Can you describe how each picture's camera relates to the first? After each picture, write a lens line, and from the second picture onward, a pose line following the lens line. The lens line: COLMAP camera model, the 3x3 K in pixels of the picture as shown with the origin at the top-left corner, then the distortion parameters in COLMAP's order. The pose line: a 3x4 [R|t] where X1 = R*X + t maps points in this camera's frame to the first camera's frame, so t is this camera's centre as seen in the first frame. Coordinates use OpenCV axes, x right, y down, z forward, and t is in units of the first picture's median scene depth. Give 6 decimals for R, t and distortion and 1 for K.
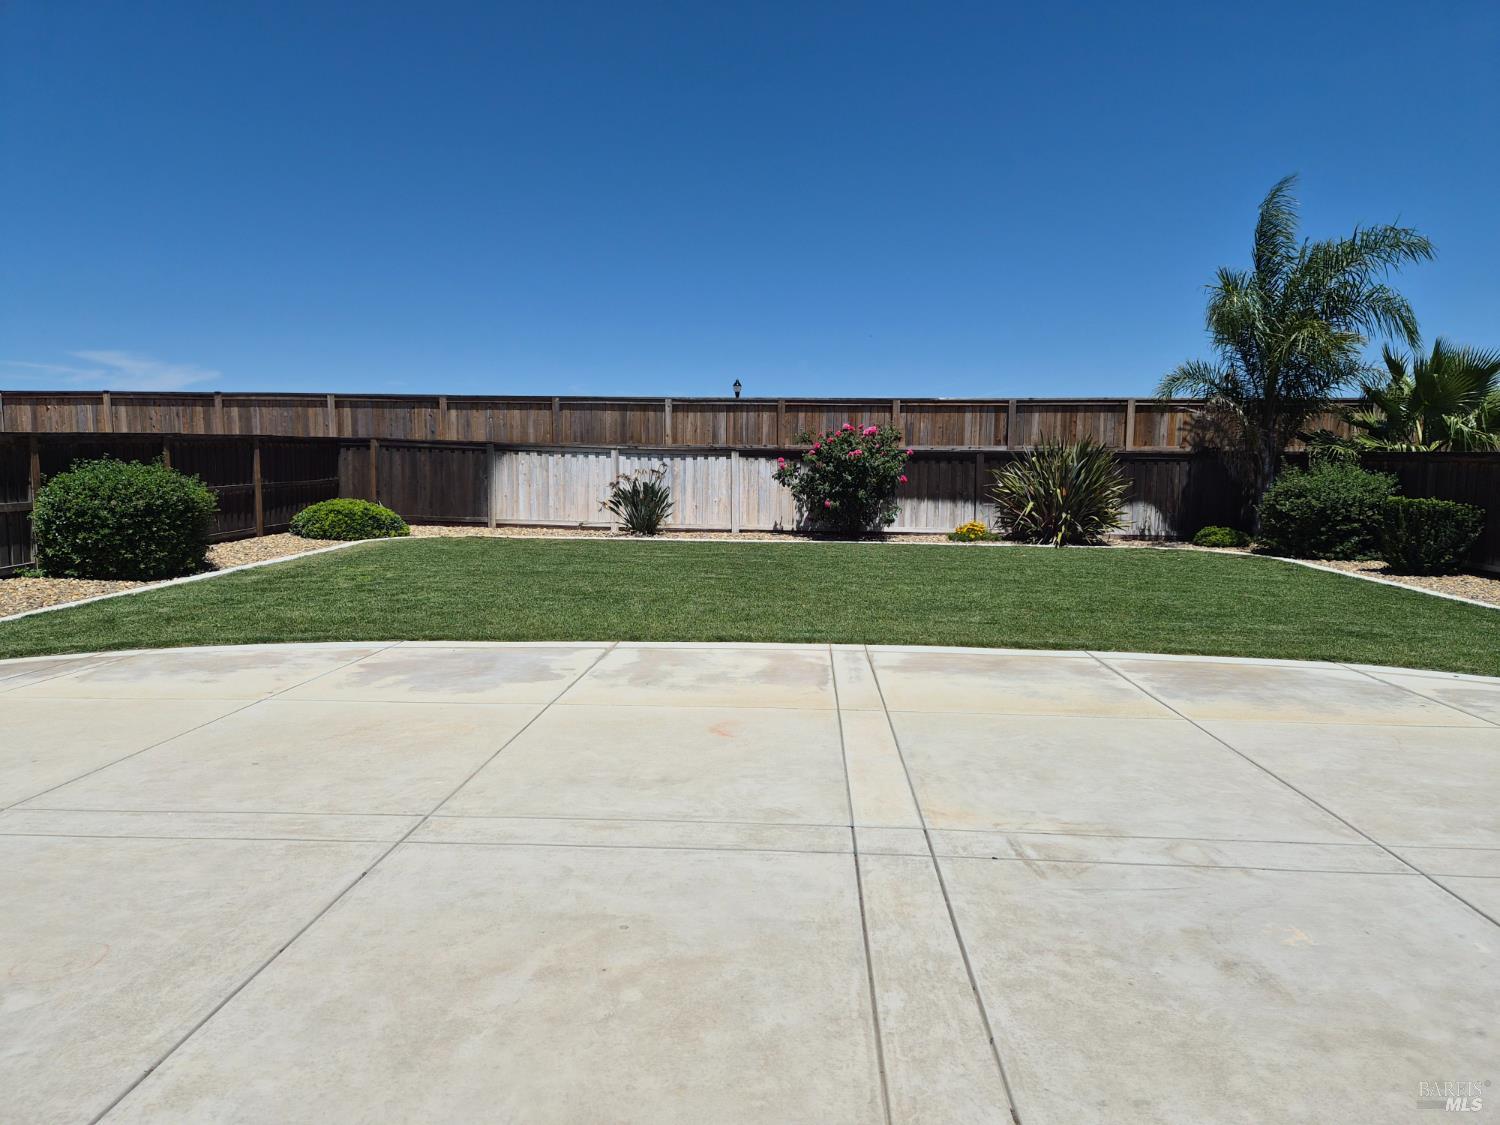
lens RADIAL K [[997.0, 0, 750.0], [0, 997.0, 562.5], [0, 0, 1]] dist [0.095505, -0.057142]
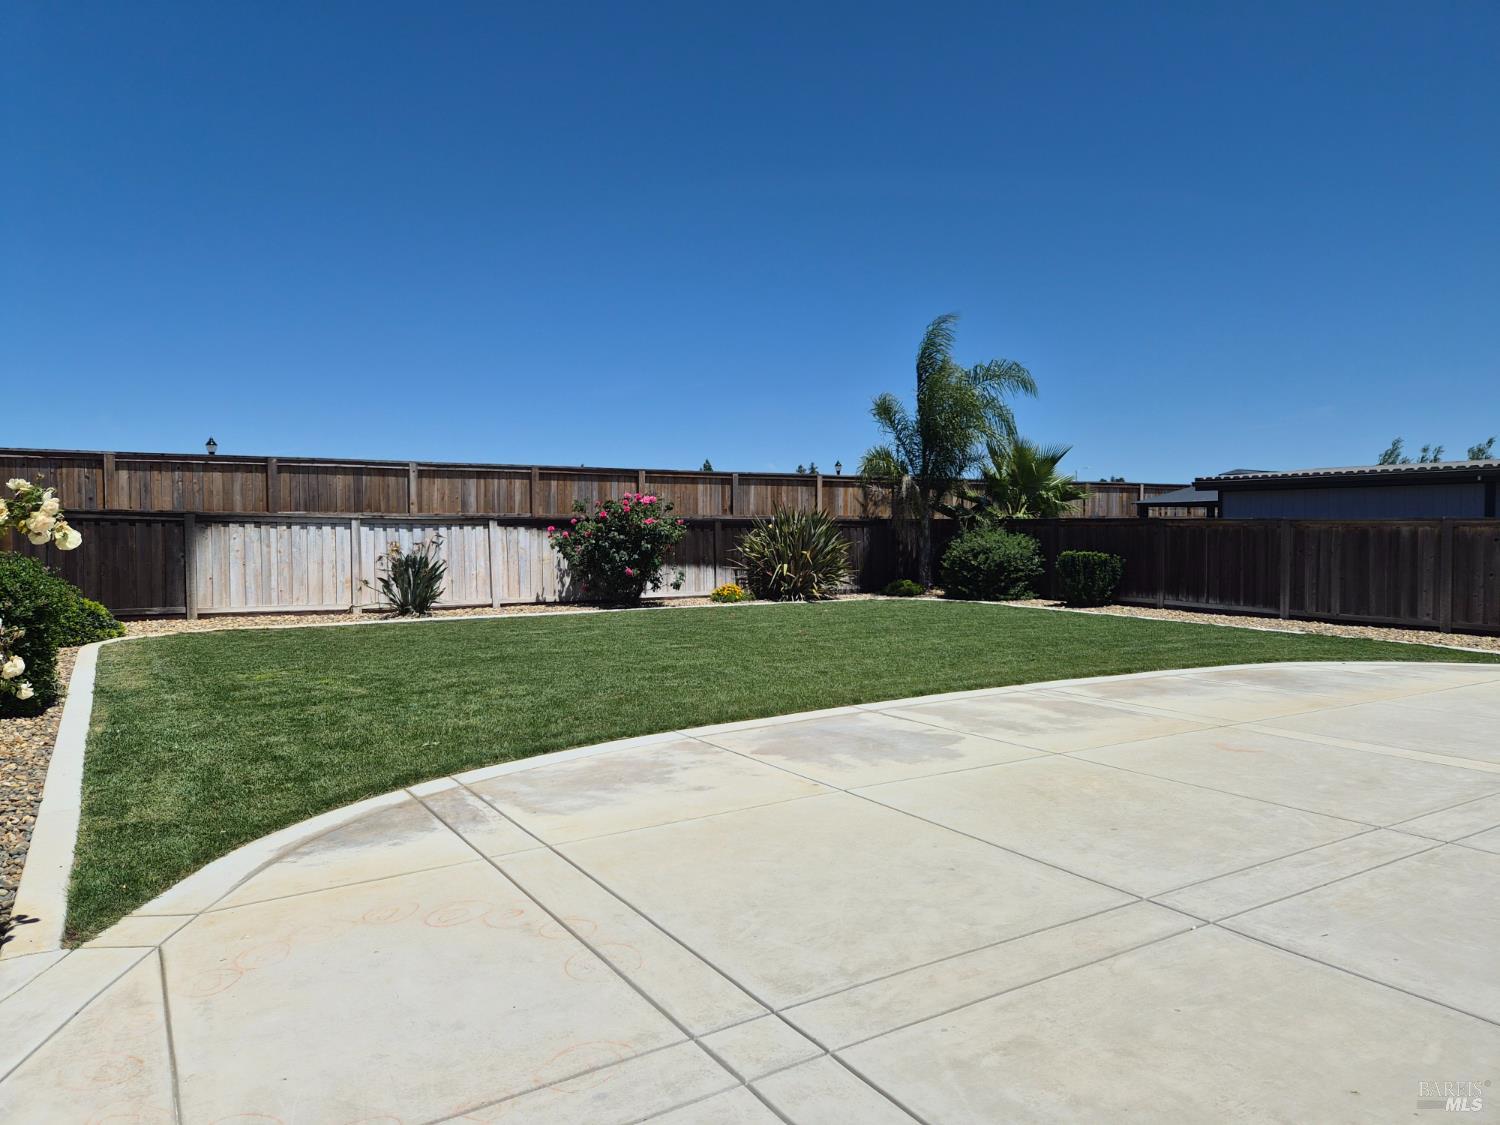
lens RADIAL K [[998.7, 0, 750.0], [0, 998.7, 562.5], [0, 0, 1]] dist [0.066011, -0.057248]
pose [[0.817547, -0.031917, 0.574976, -0.359901], [0.070289, 0.996528, -0.044625, -0.013149], [-0.571555, 0.076898, 0.816952, 0.096155]]
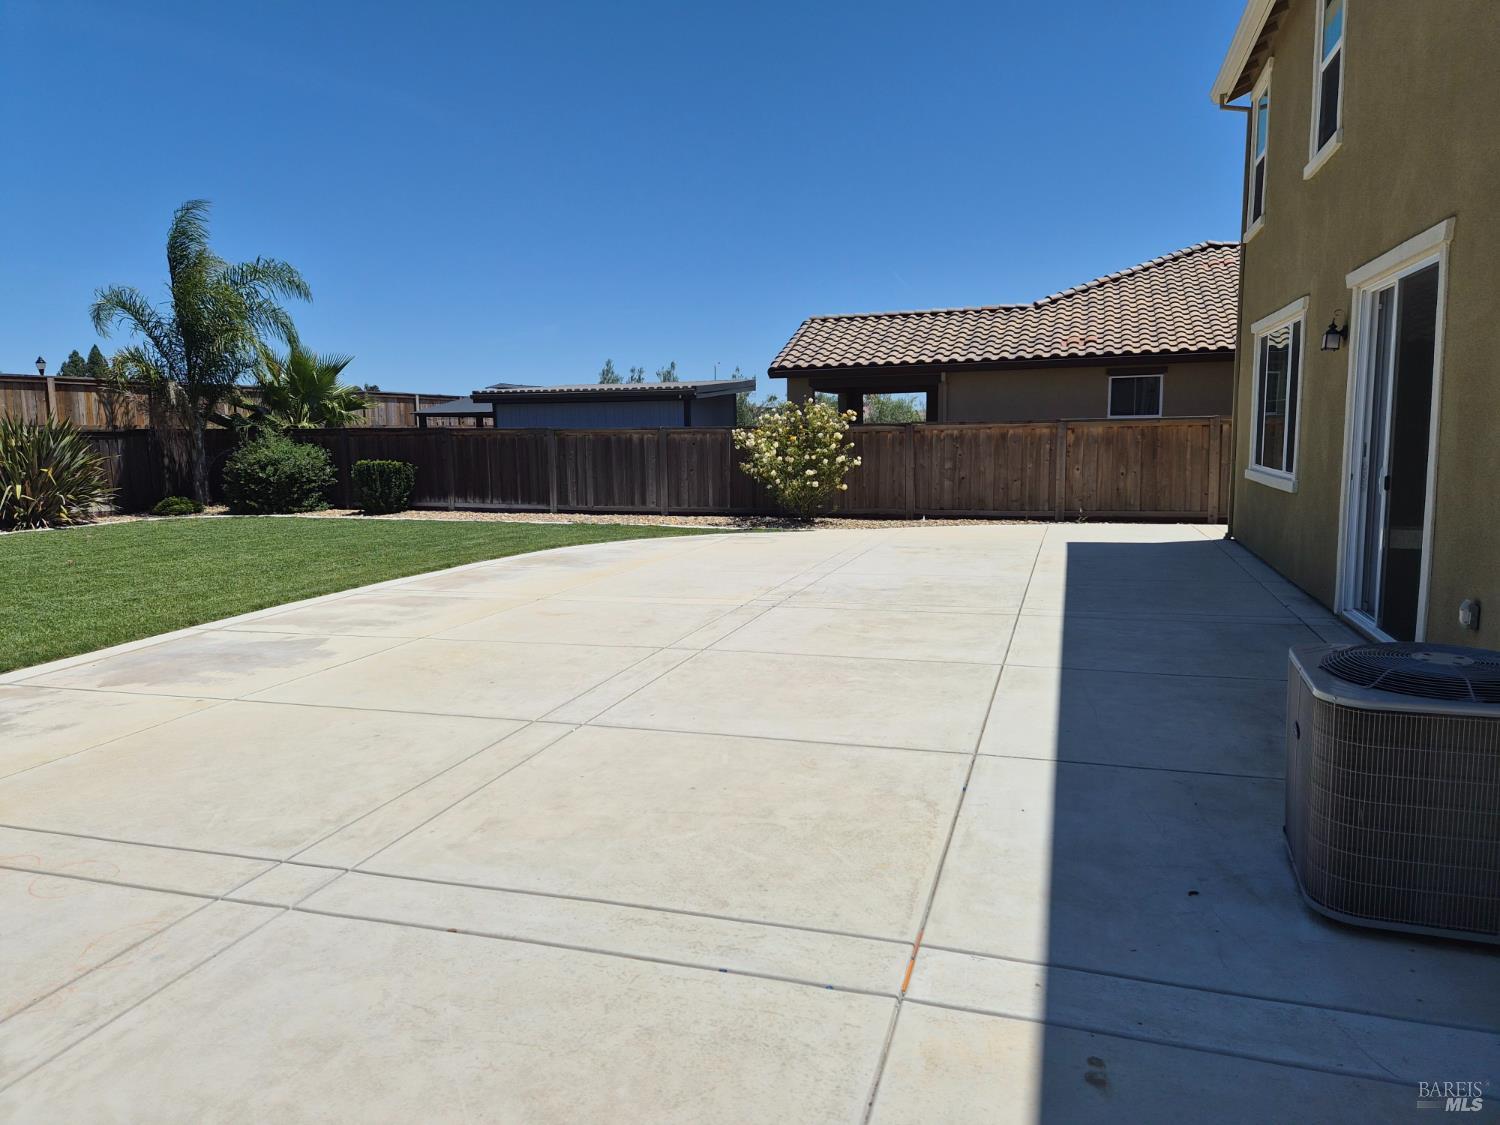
lens RADIAL K [[998.7, 0, 750.0], [0, 998.7, 562.5], [0, 0, 1]] dist [0.066011, -0.057248]
pose [[0.245645, -0.140605, 0.959108, -0.428632], [0.117694, 0.986431, 0.114466, -0.015320], [-0.962188, 0.084763, 0.258860, 0.093292]]
